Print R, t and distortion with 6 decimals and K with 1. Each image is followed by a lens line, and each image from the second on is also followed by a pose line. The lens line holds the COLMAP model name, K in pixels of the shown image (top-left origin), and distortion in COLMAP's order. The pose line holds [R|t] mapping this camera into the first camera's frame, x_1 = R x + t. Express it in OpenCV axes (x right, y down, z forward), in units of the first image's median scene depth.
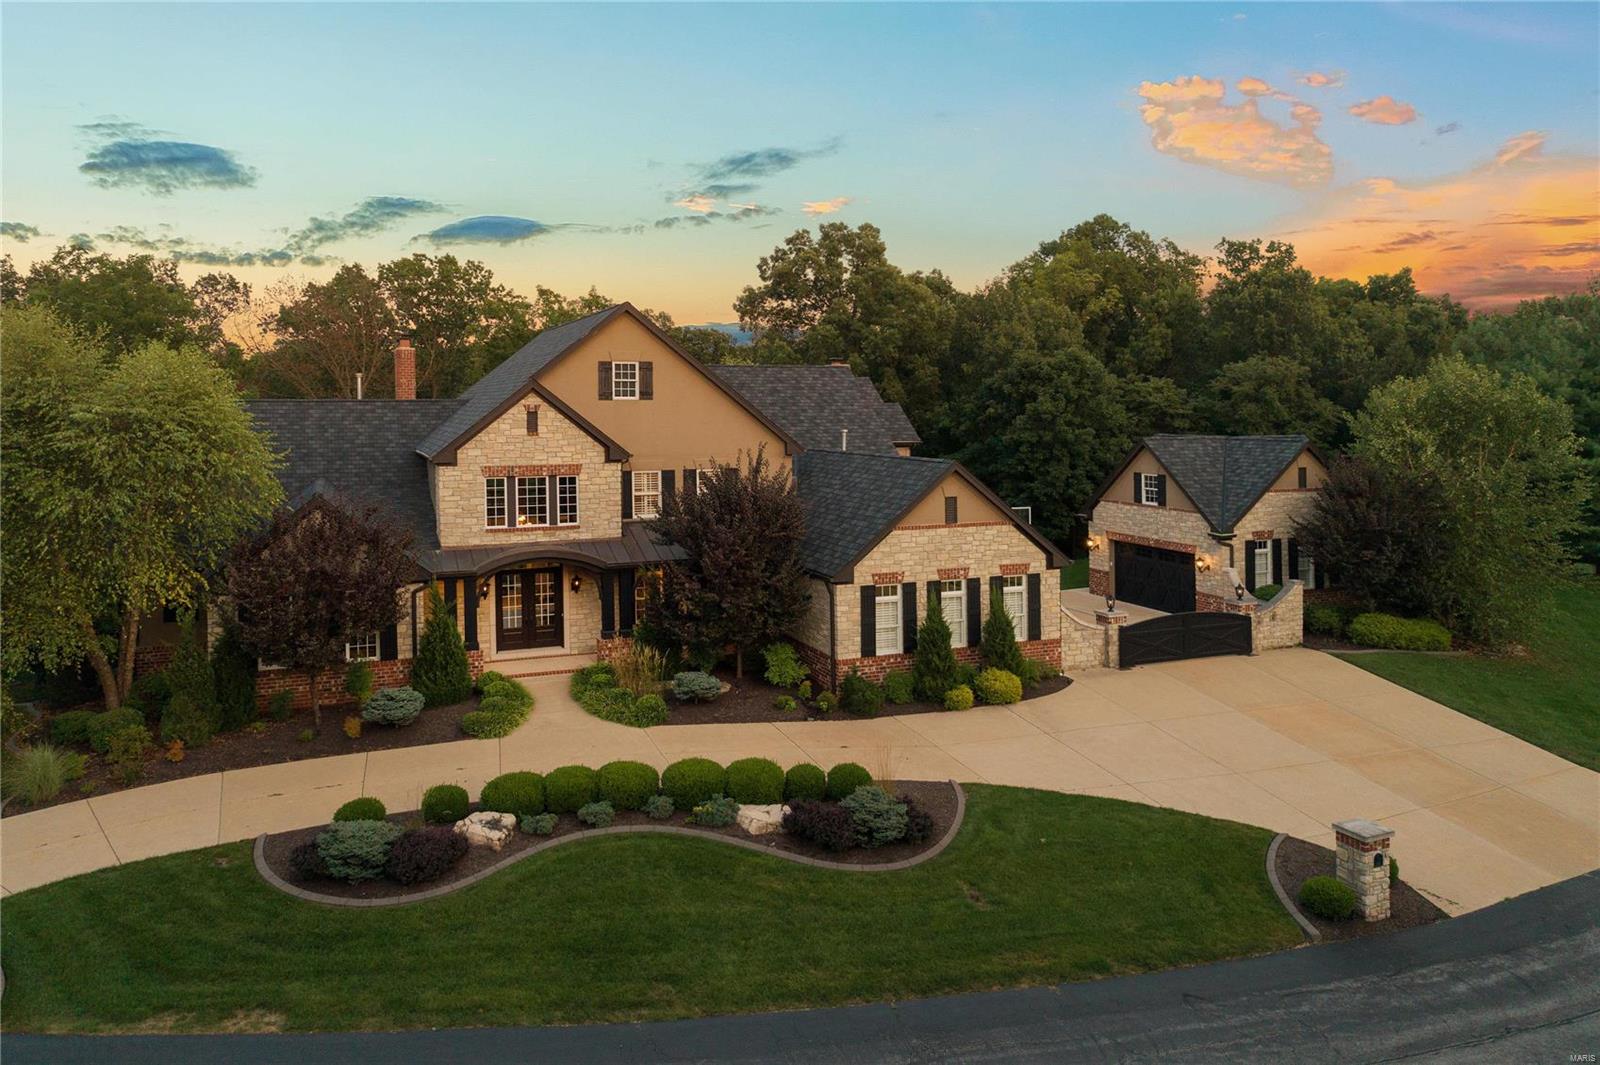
lens RADIAL K [[1072.1, 0, 800.0], [0, 1072.1, 532.5], [0, 0, 1]] dist [-0.007010, 0.008670]
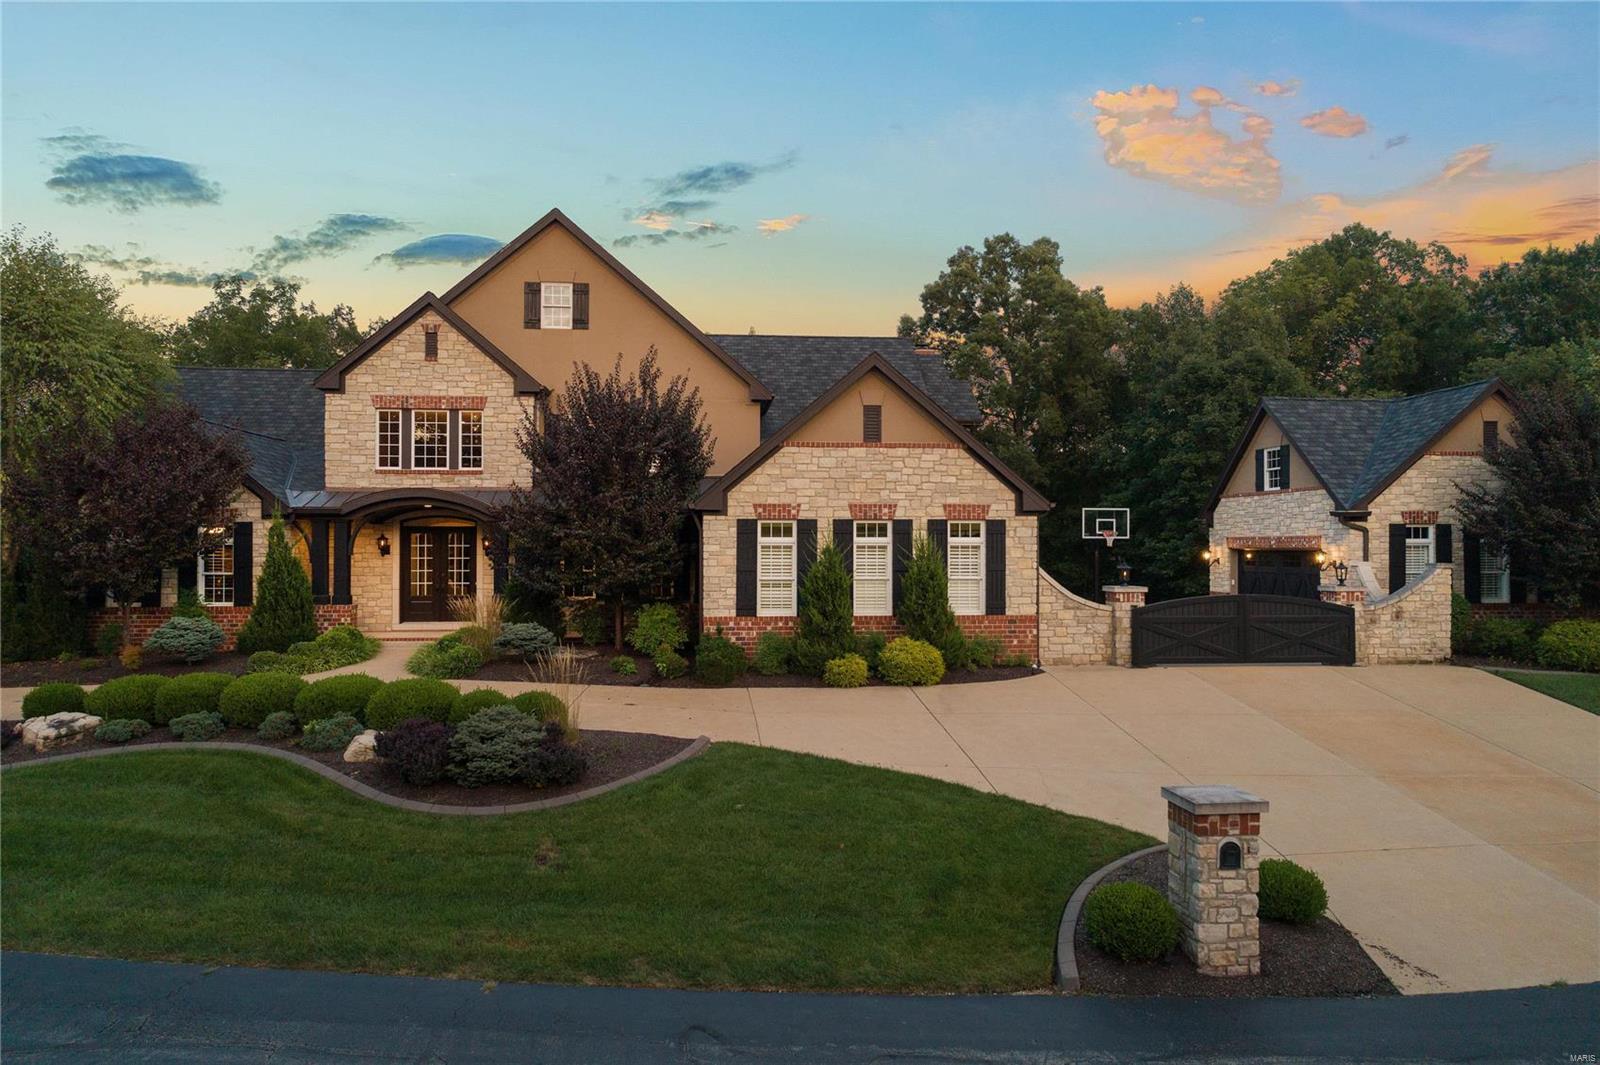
lens RADIAL K [[1151.7, 0, 653.4], [0, 1151.7, 577.0], [0, 0, 1]] dist [-0.002688, 0.002506]
pose [[0.961445, 0.044937, -0.271300, 0.182862], [-0.049509, 0.998723, -0.010028, 0.083834], [0.270503, 0.023073, 0.962443, 0.171904]]
